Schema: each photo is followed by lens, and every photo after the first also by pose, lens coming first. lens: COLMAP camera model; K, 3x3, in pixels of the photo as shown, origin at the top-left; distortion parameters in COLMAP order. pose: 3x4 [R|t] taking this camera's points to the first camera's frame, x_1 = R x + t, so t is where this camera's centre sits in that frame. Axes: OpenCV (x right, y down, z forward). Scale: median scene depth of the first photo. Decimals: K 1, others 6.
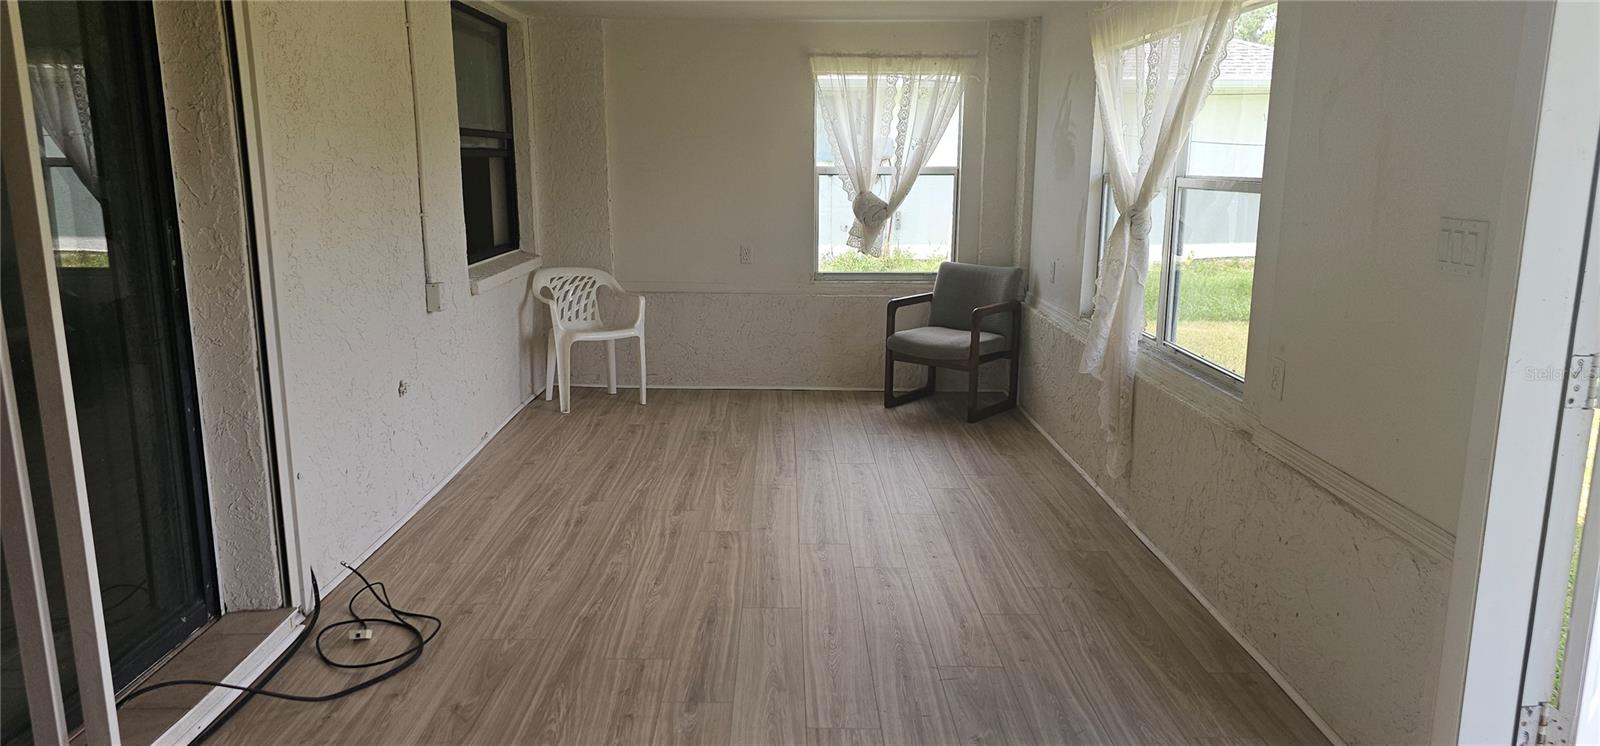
lens RADIAL K [[1071.6, 0, 822.3], [0, 1071.6, 376.8], [0, 0, 1]] dist [0.095987, -0.102942]
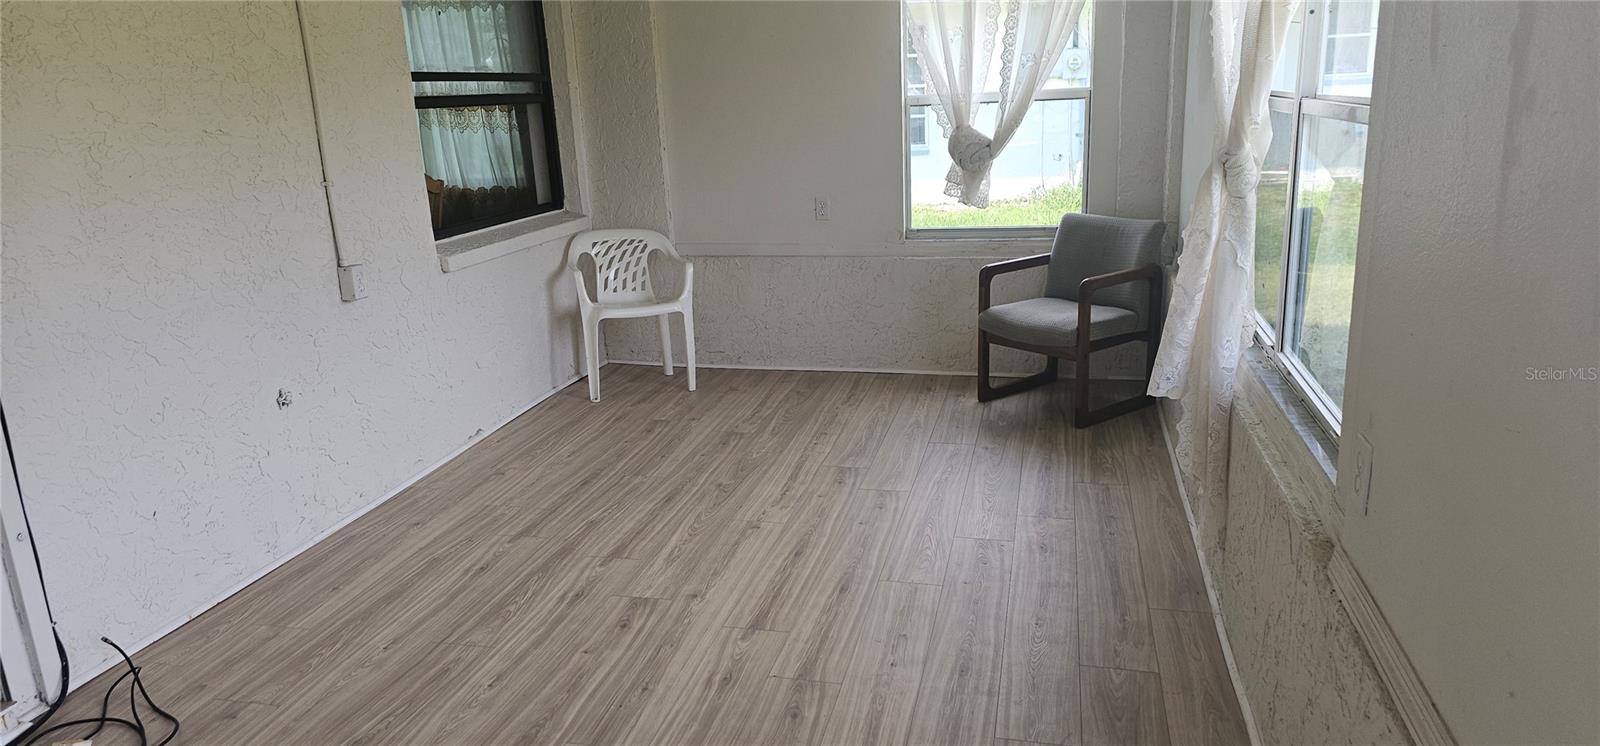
lens RADIAL K [[1071.6, 0, 822.3], [0, 1071.6, 376.8], [0, 0, 1]] dist [0.095987, -0.102942]
pose [[0.966621, 0.020595, -0.255383, 0.150071], [-0.003500, 0.997733, 0.067213, -0.042711], [0.256188, -0.064075, 0.964501, 0.204183]]
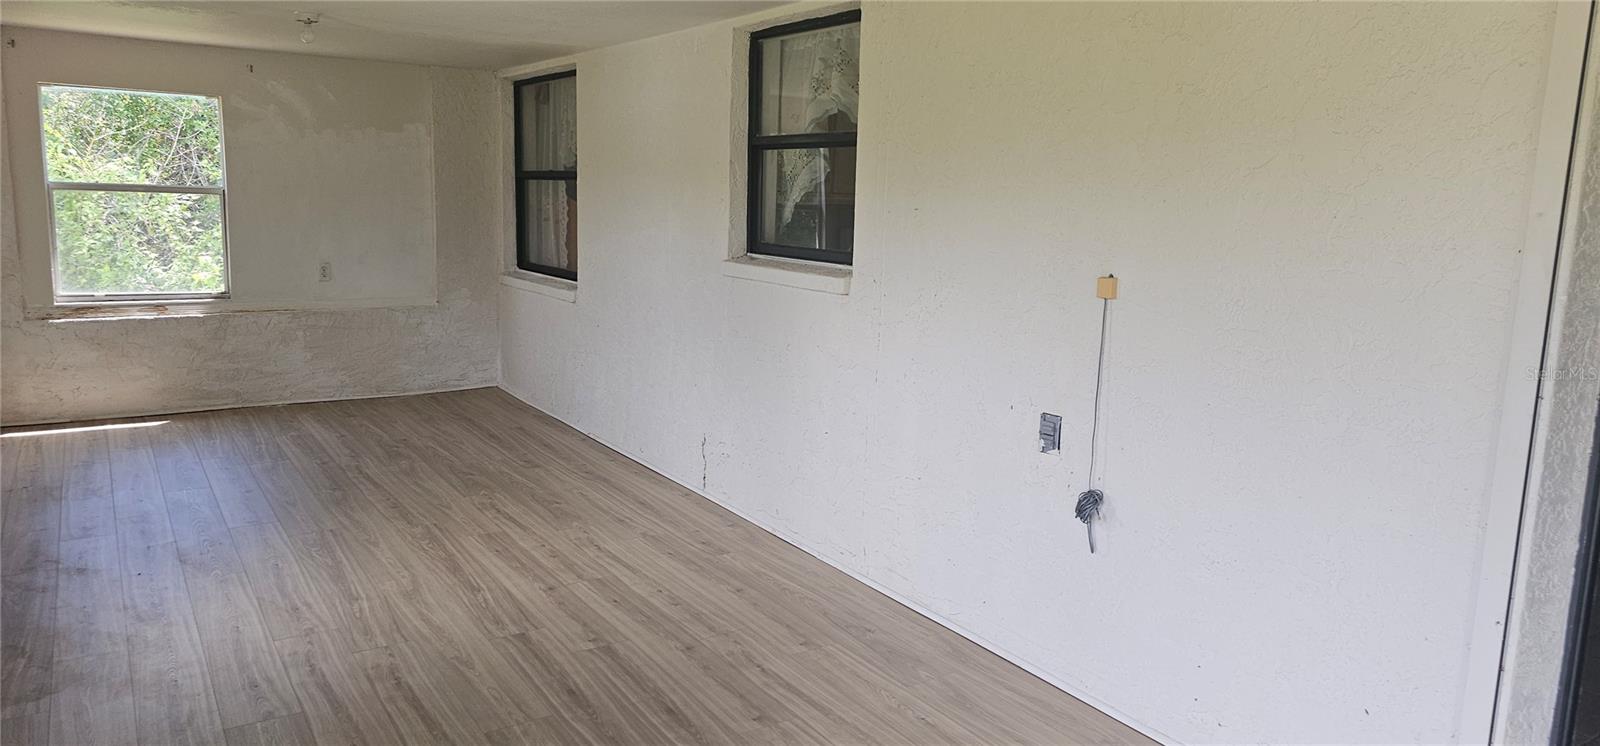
lens RADIAL K [[1071.6, 0, 822.3], [0, 1071.6, 376.8], [0, 0, 1]] dist [0.095987, -0.102942]
pose [[-0.862761, 0.046895, -0.503433, -0.048625], [-0.137326, 0.936527, 0.322581, -0.249281], [0.486606, 0.347445, -0.801559, 1.234496]]
